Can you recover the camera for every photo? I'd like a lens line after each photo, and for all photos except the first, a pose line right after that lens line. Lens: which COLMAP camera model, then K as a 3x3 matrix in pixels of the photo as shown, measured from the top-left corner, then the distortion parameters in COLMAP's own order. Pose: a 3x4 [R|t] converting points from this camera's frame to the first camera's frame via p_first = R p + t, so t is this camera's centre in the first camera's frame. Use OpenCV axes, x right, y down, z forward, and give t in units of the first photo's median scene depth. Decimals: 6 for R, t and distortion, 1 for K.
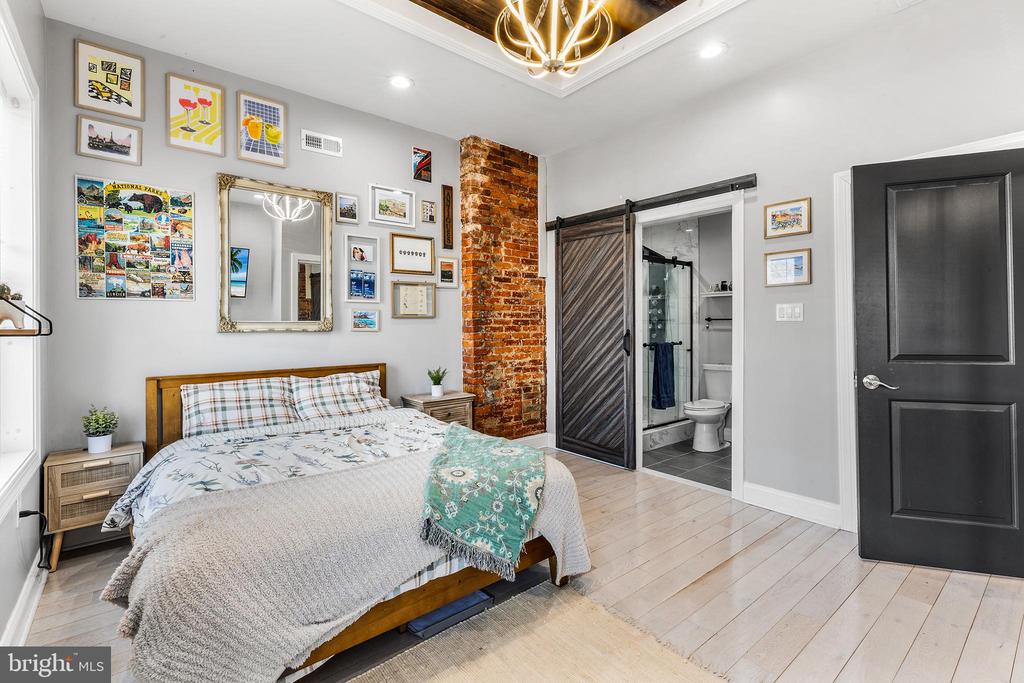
lens RADIAL K [[466.5, 0, 512.8], [0, 466.5, 326.1], [0, 0, 1]] dist [0.001218, -0.000226]
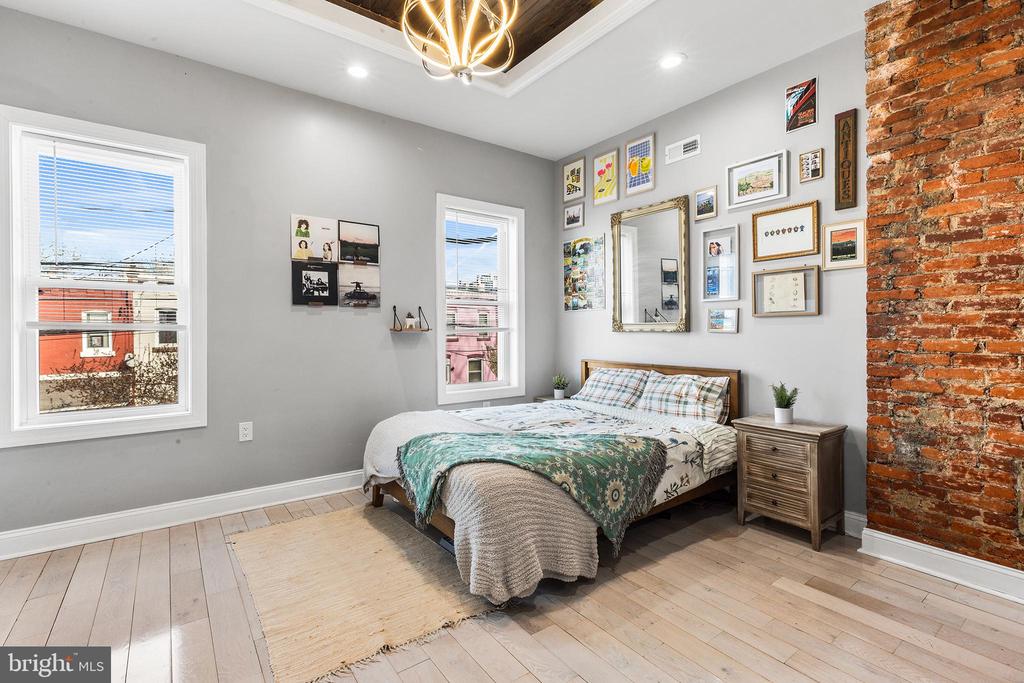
lens RADIAL K [[466.5, 0, 512.8], [0, 466.5, 326.1], [0, 0, 1]] dist [0.001218, -0.000226]
pose [[-0.052483, 0.006583, -0.998600, 0.543291], [0.012956, 0.999899, 0.005911, -0.010695], [0.998538, -0.012627, -0.052563, 0.570502]]
